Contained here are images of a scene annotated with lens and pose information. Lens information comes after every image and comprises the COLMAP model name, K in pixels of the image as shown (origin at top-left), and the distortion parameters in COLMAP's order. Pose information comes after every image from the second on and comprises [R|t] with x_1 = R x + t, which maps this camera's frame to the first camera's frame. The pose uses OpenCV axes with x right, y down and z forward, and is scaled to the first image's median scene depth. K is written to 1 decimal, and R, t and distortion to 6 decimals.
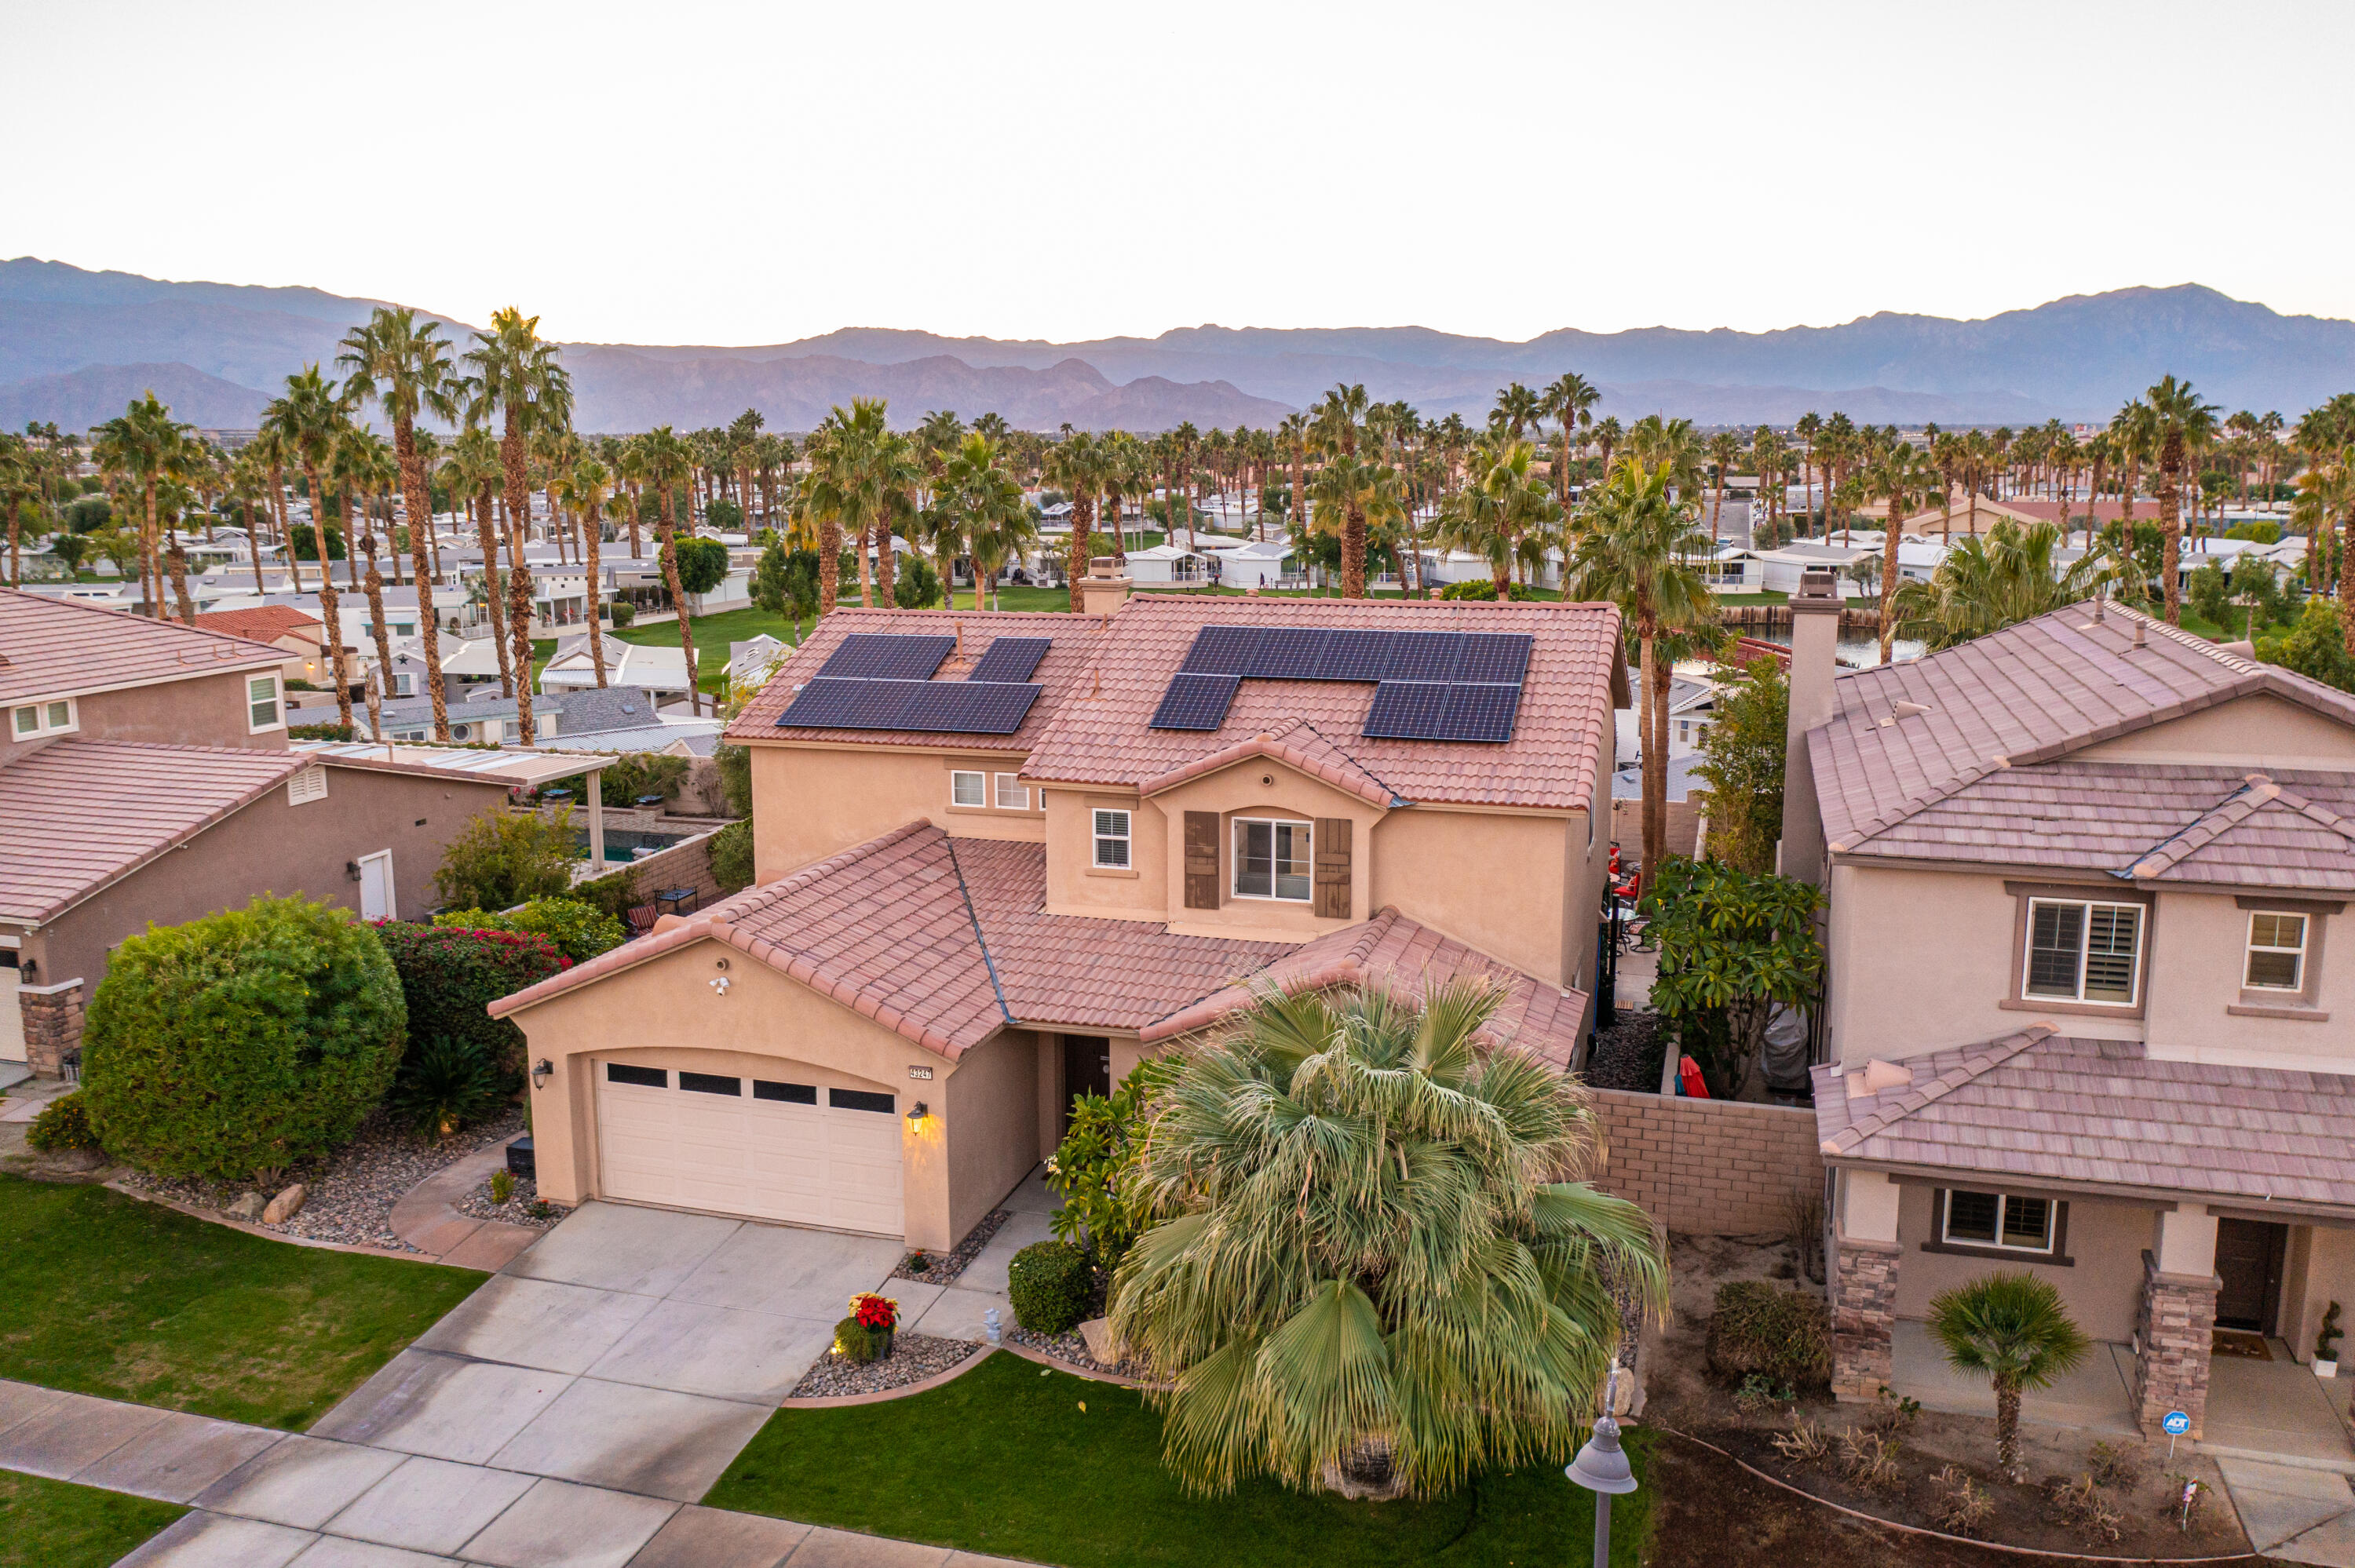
lens RADIAL K [[1875.3, 0, 1158.7], [0, 1875.3, 793.0], [0, 0, 1]] dist [-0.002675, -0.007064]
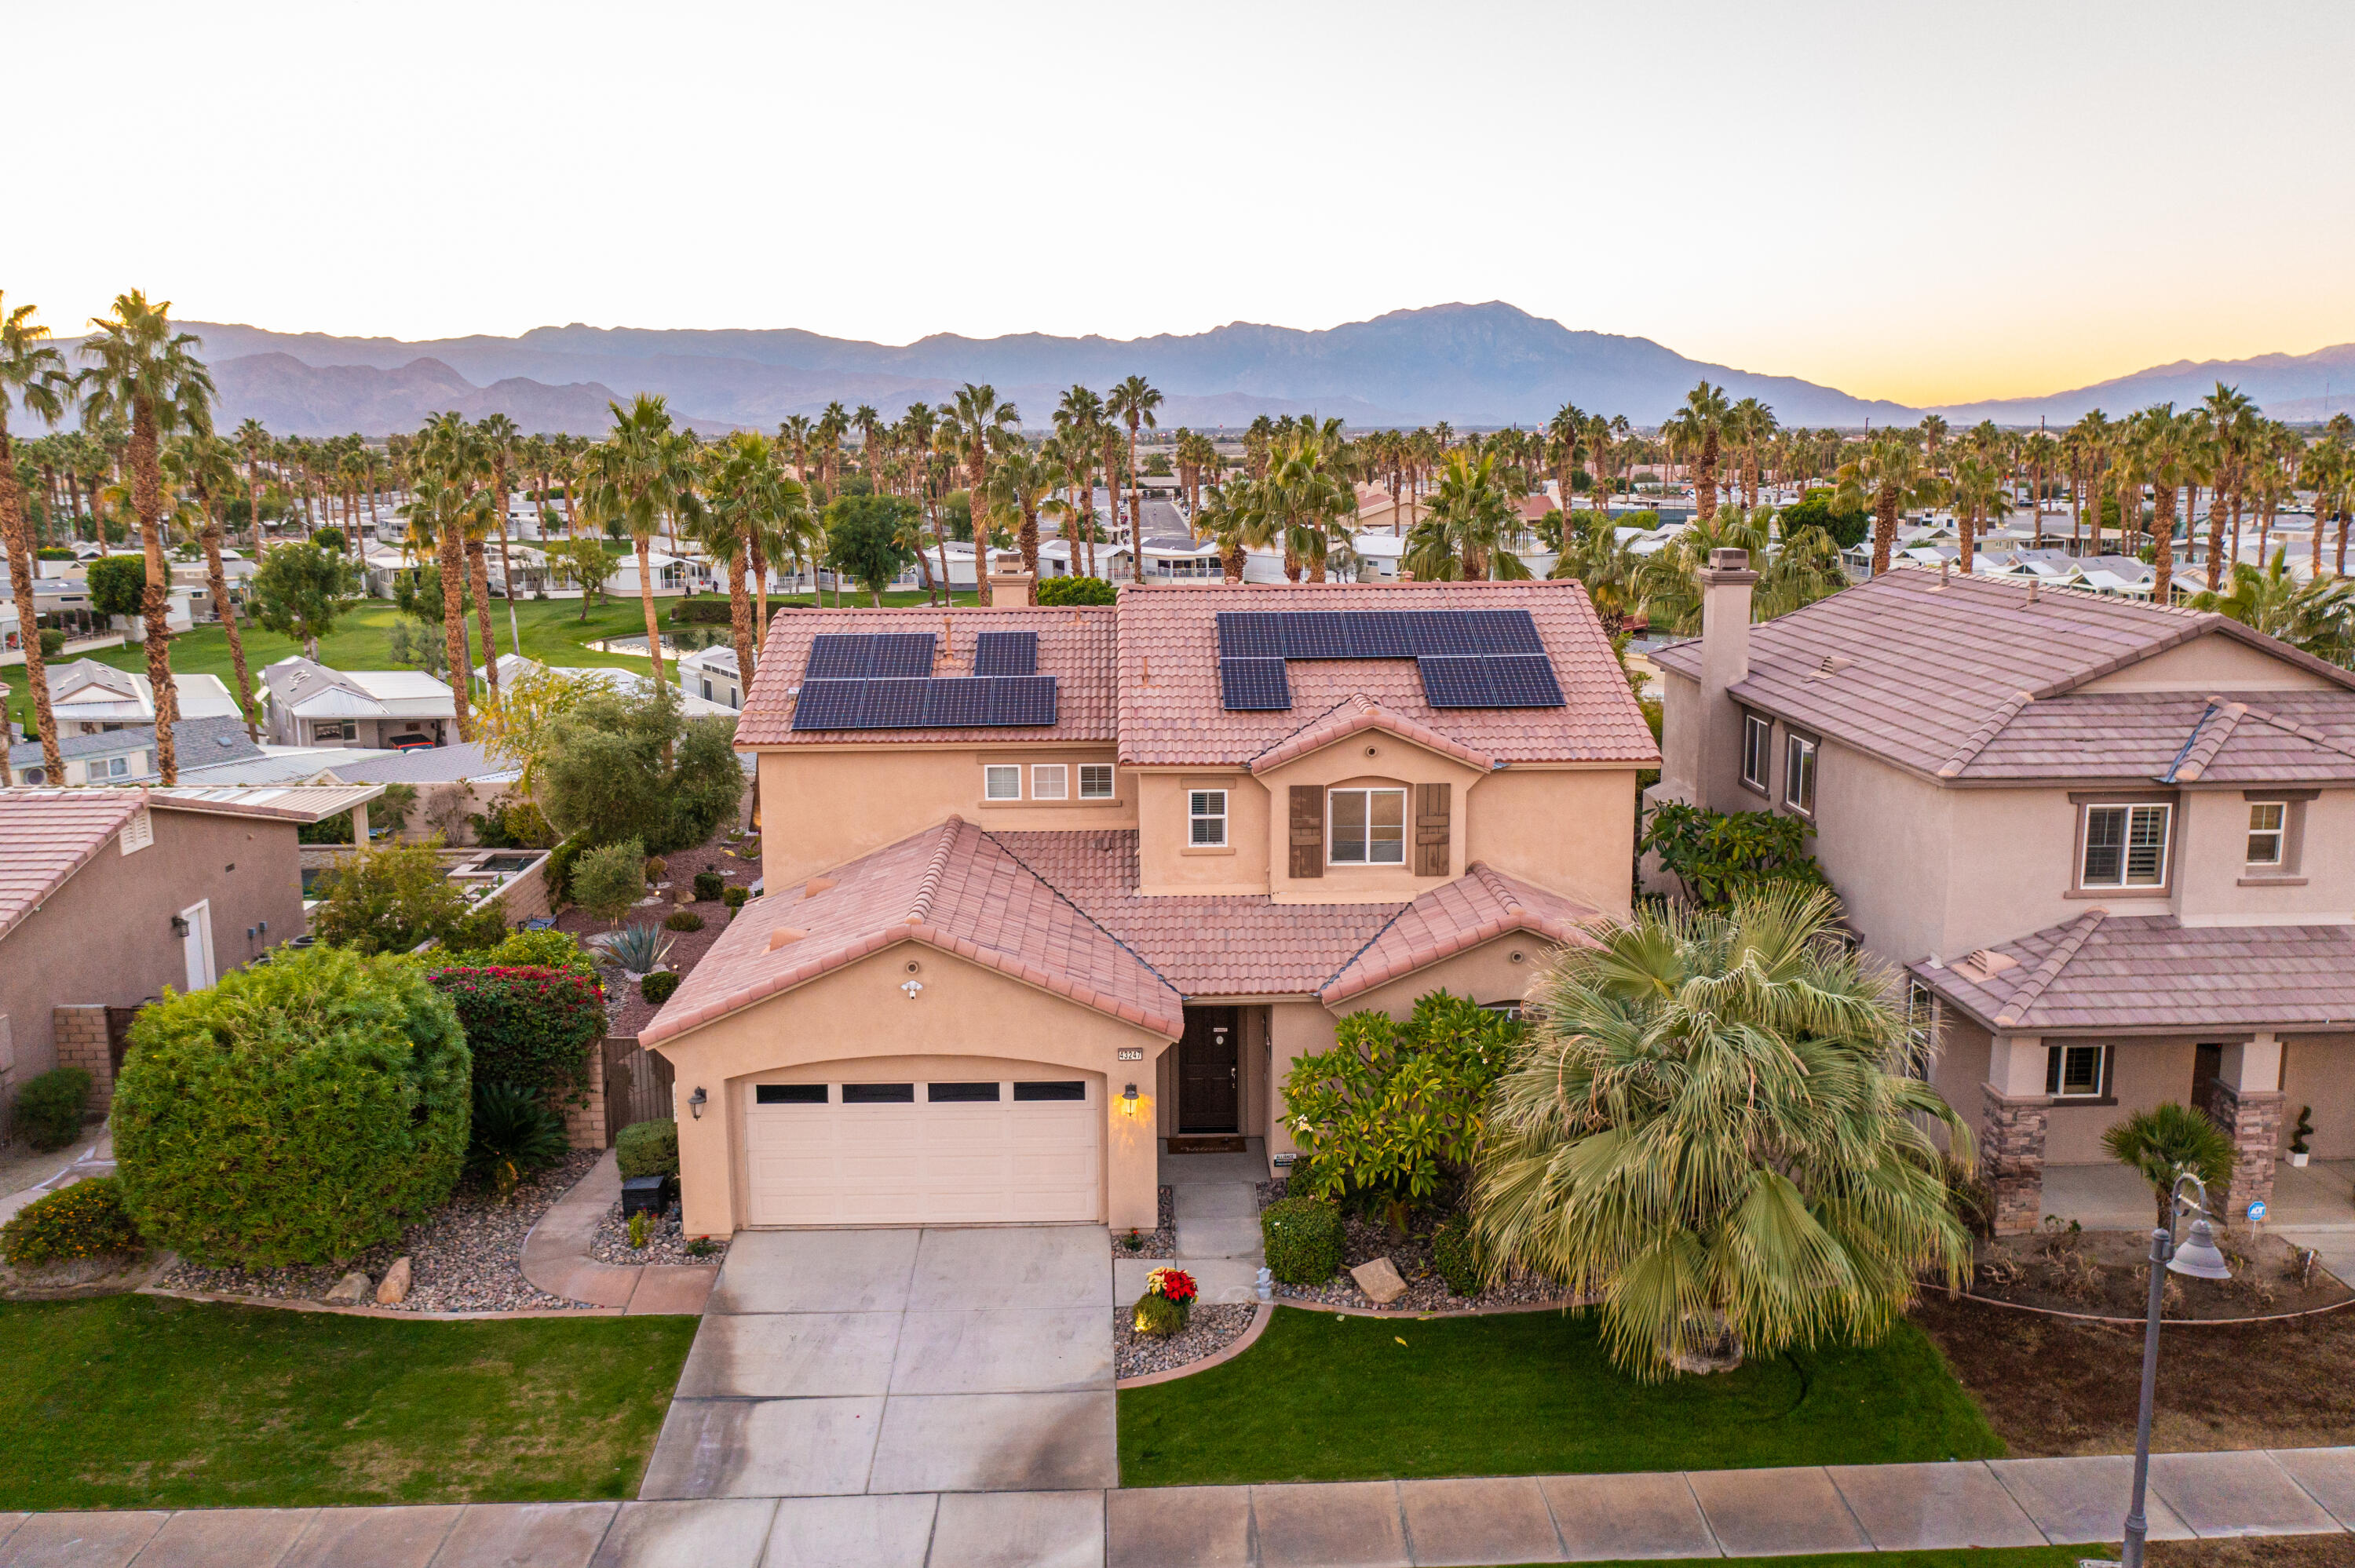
lens RADIAL K [[1875.3, 0, 1174.3], [0, 1875.3, 785.9], [0, 0, 1]] dist [-0.002675, -0.007064]
pose [[0.947319, -0.060327, 0.314558, -0.388450], [0.062002, 0.998065, 0.004686, 0.000670], [-0.314232, 0.015064, 0.949227, 0.023025]]
